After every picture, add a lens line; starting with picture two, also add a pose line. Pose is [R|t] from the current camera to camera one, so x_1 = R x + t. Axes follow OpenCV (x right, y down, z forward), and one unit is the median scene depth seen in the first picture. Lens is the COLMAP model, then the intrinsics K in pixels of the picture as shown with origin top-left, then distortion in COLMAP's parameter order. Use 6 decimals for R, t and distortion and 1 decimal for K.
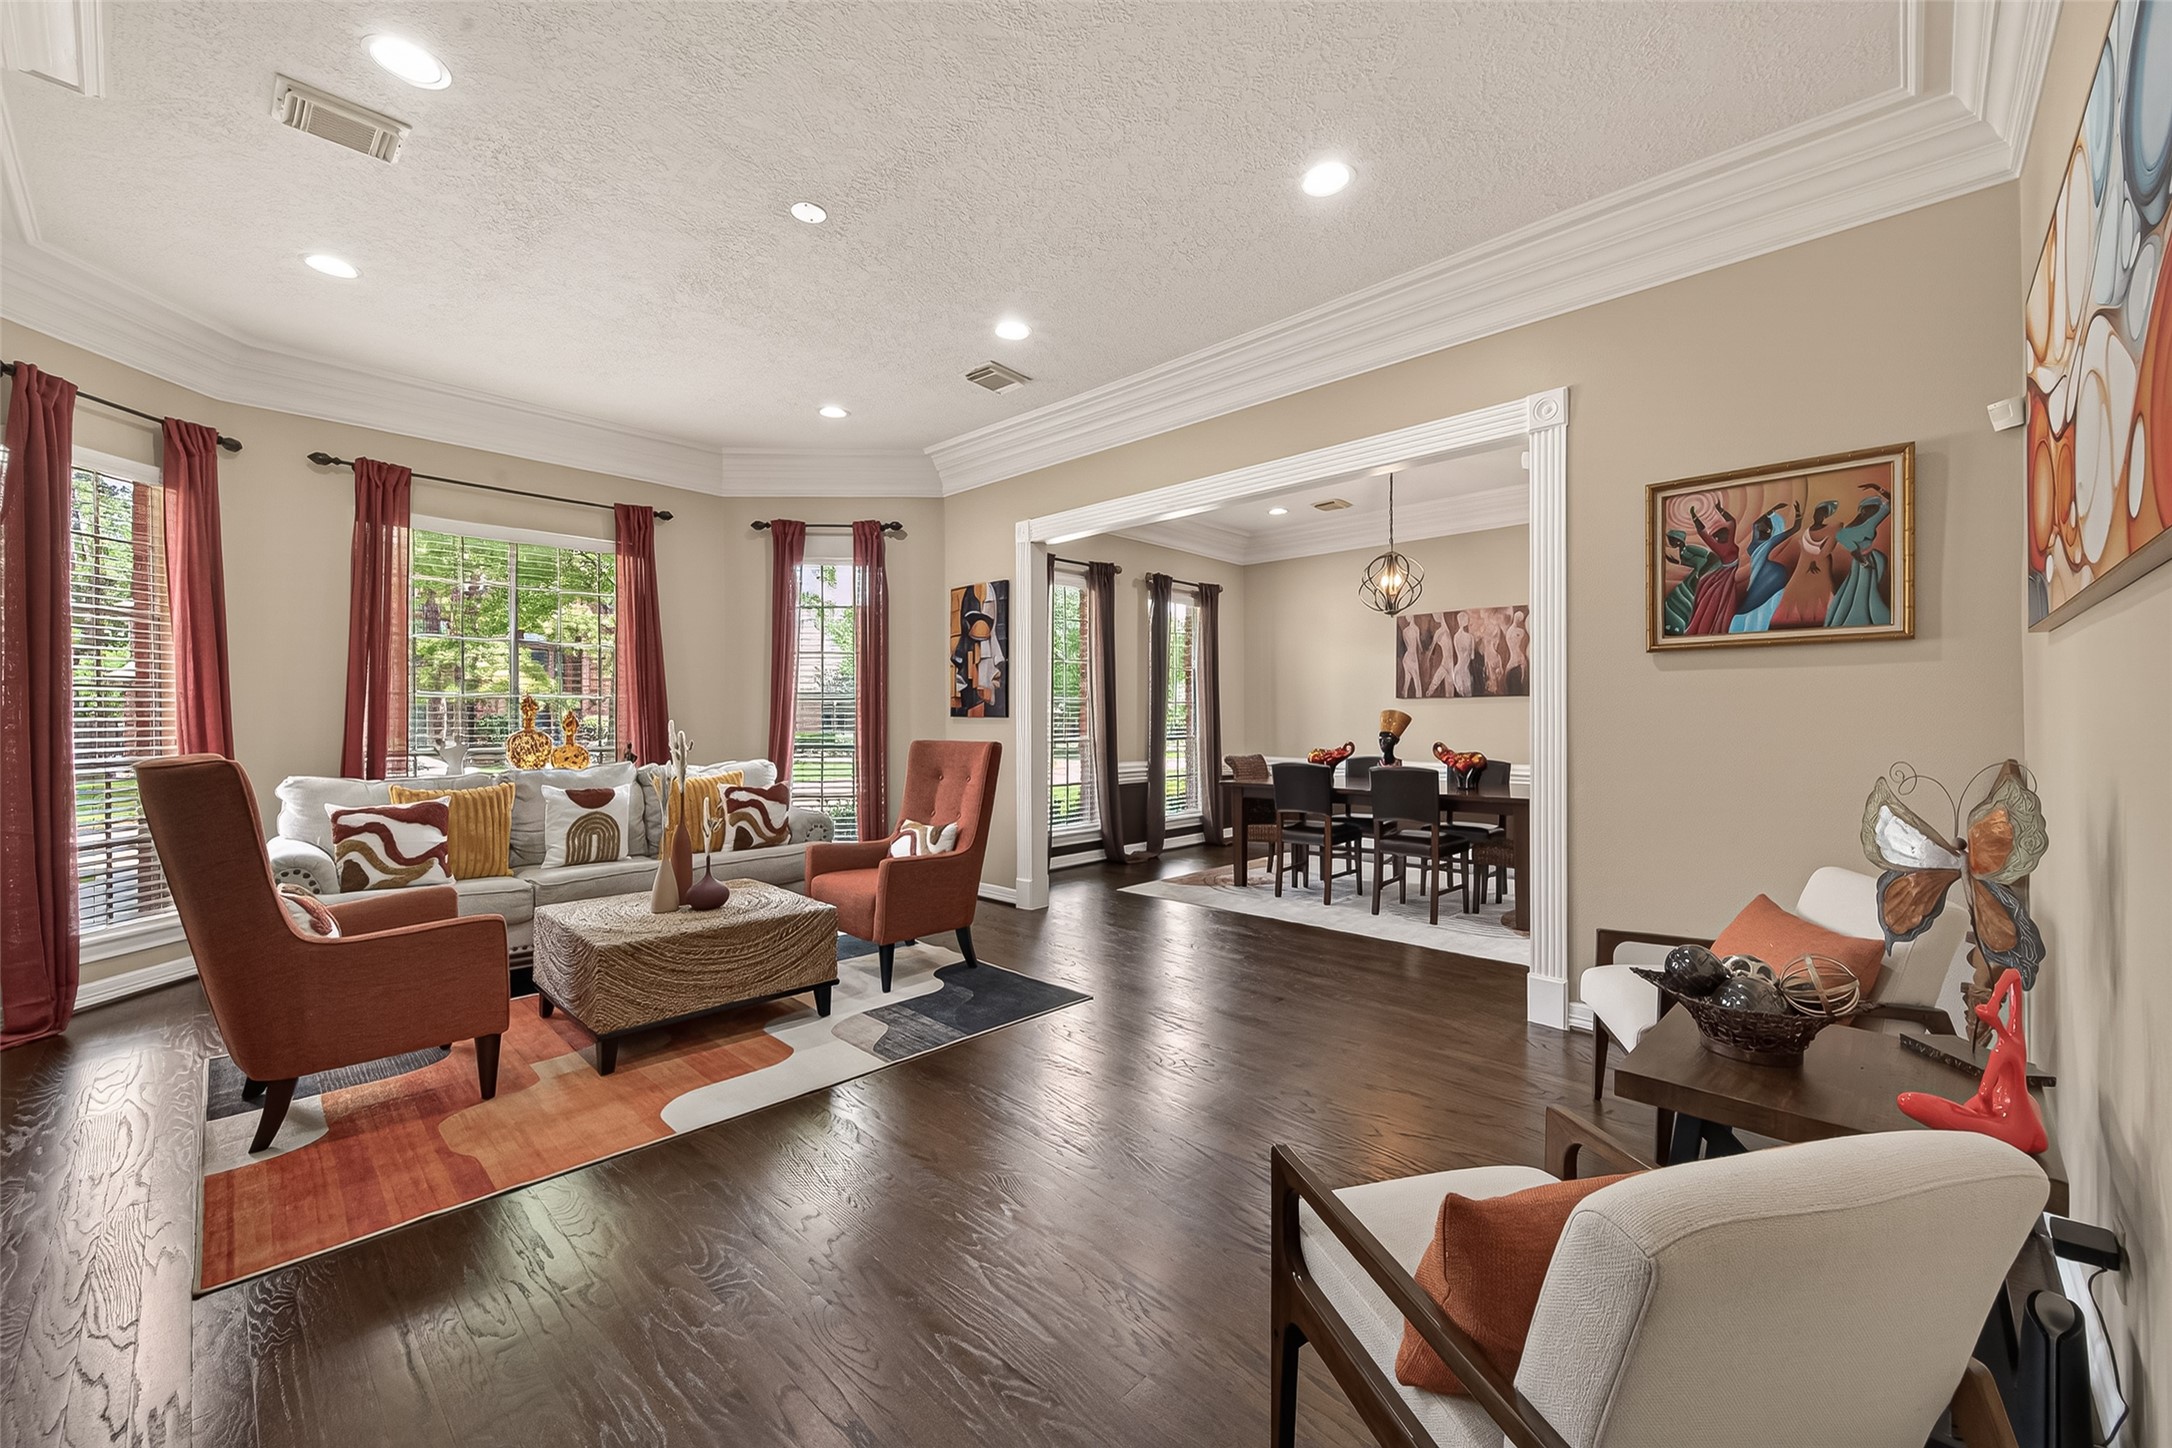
lens RADIAL K [[850.9, 0, 1090.1], [0, 850.9, 723.9], [0, 0, 1]] dist [0.005227, 0.000463]
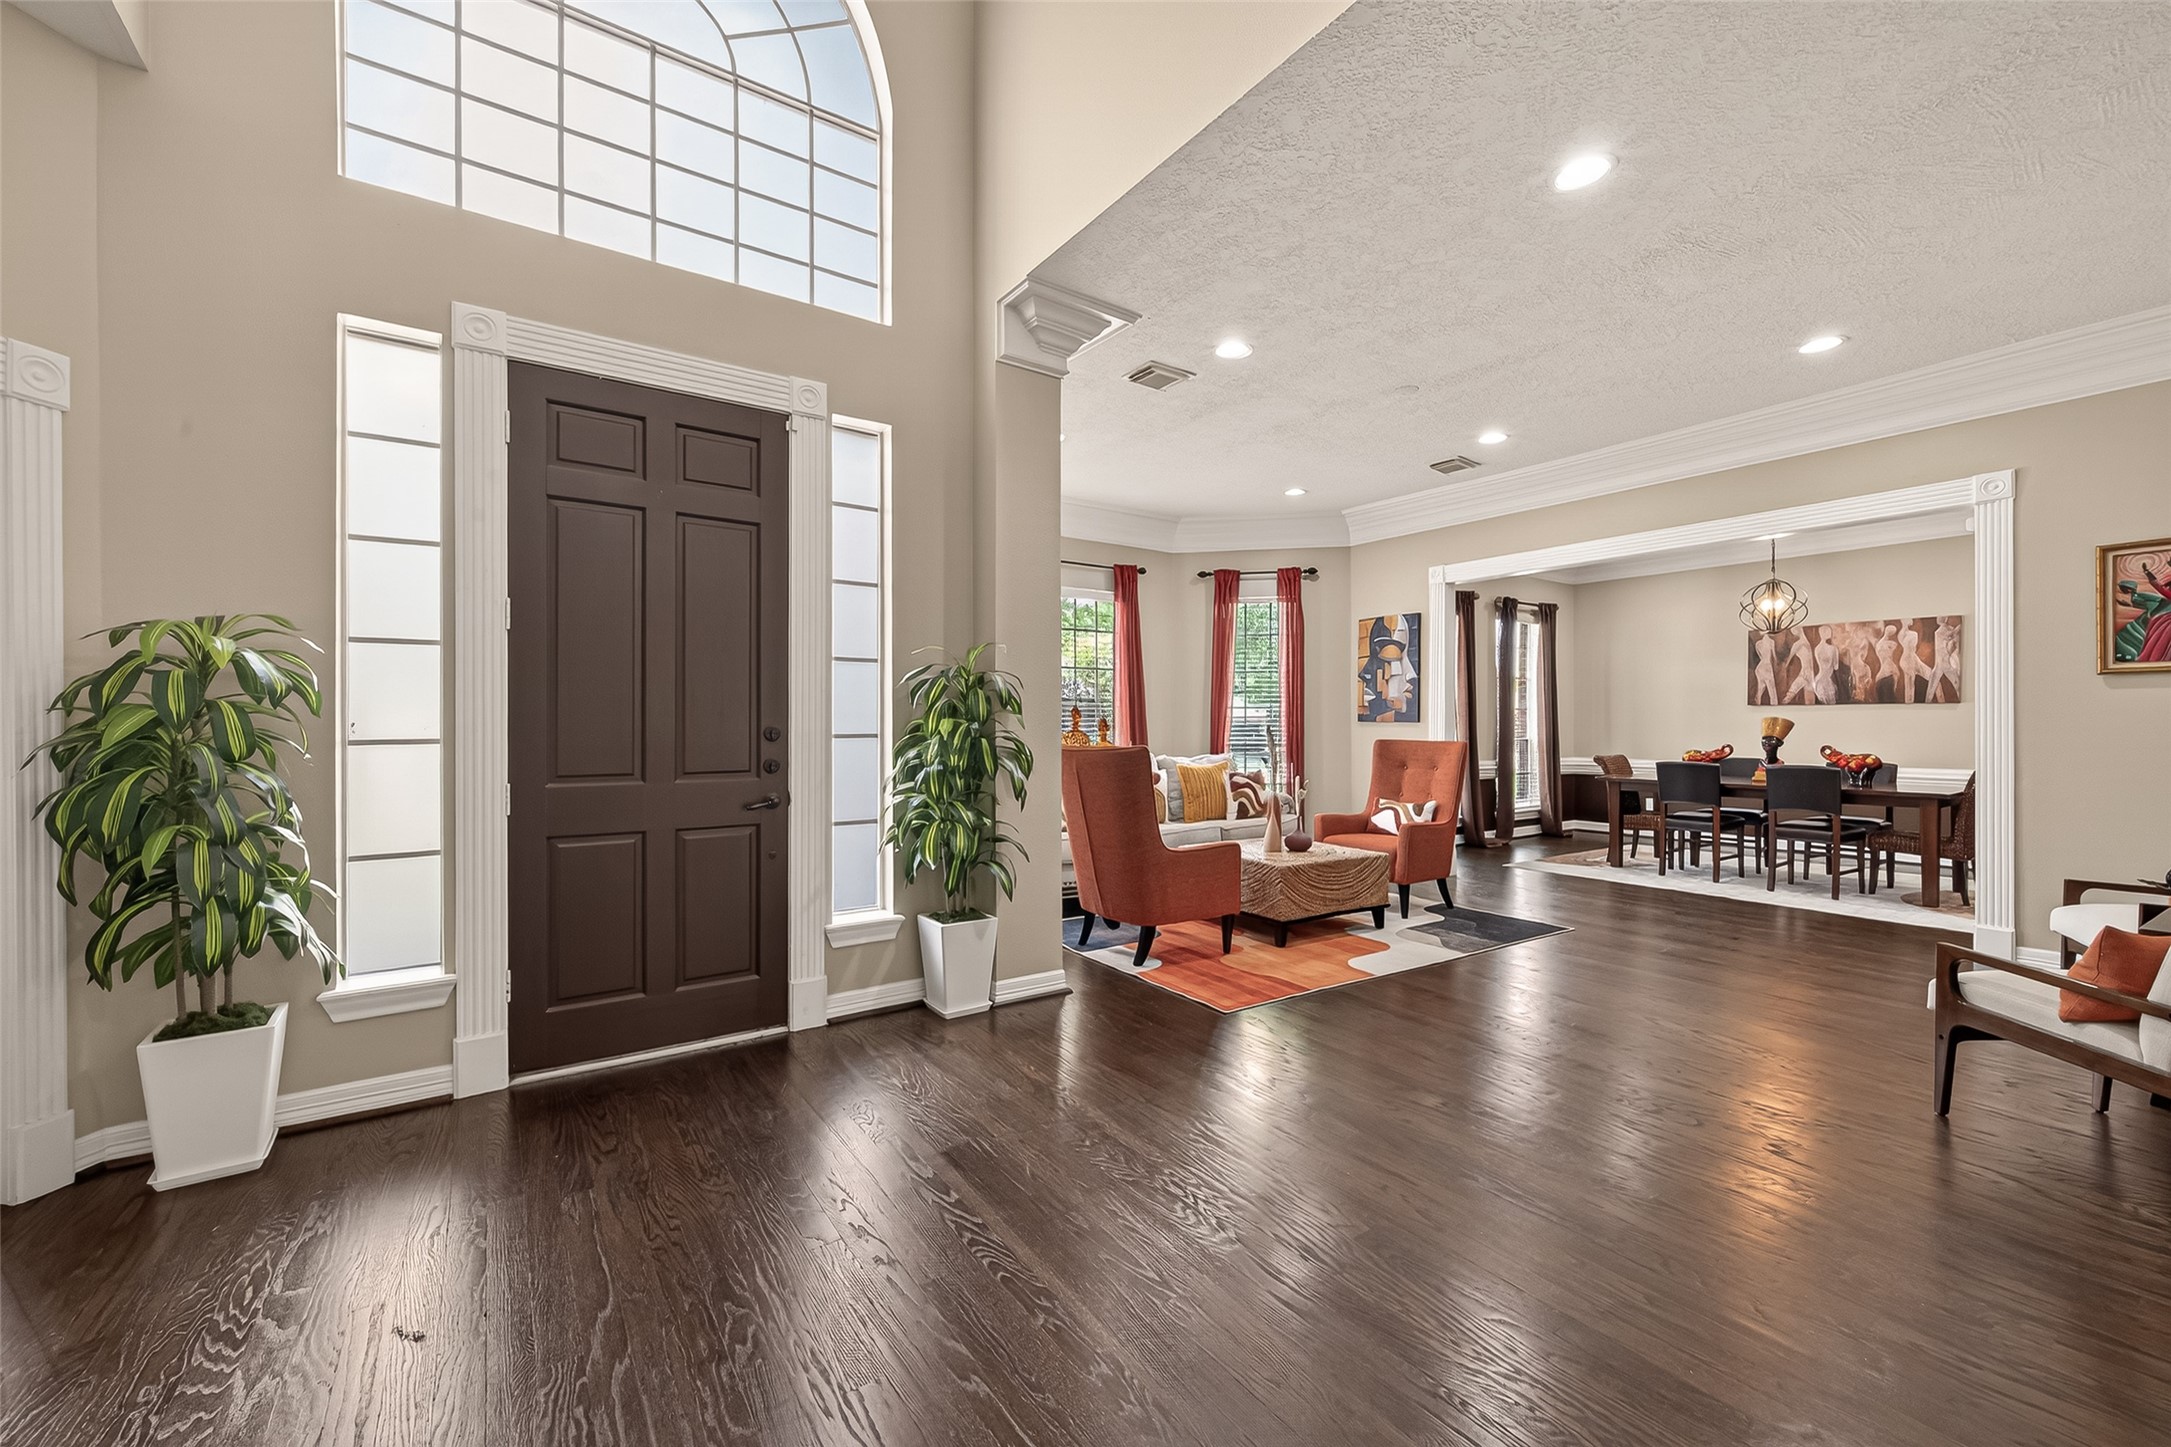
lens RADIAL K [[850.5, 0, 1076.5], [0, 850.5, 722.5], [0, 0, 1]] dist [0.005227, 0.000463]
pose [[0.975598, 0.003123, -0.219544, -0.312919], [-0.004268, 0.999980, -0.004741, 0.000640], [0.219524, 0.005562, 0.975591, -0.332978]]
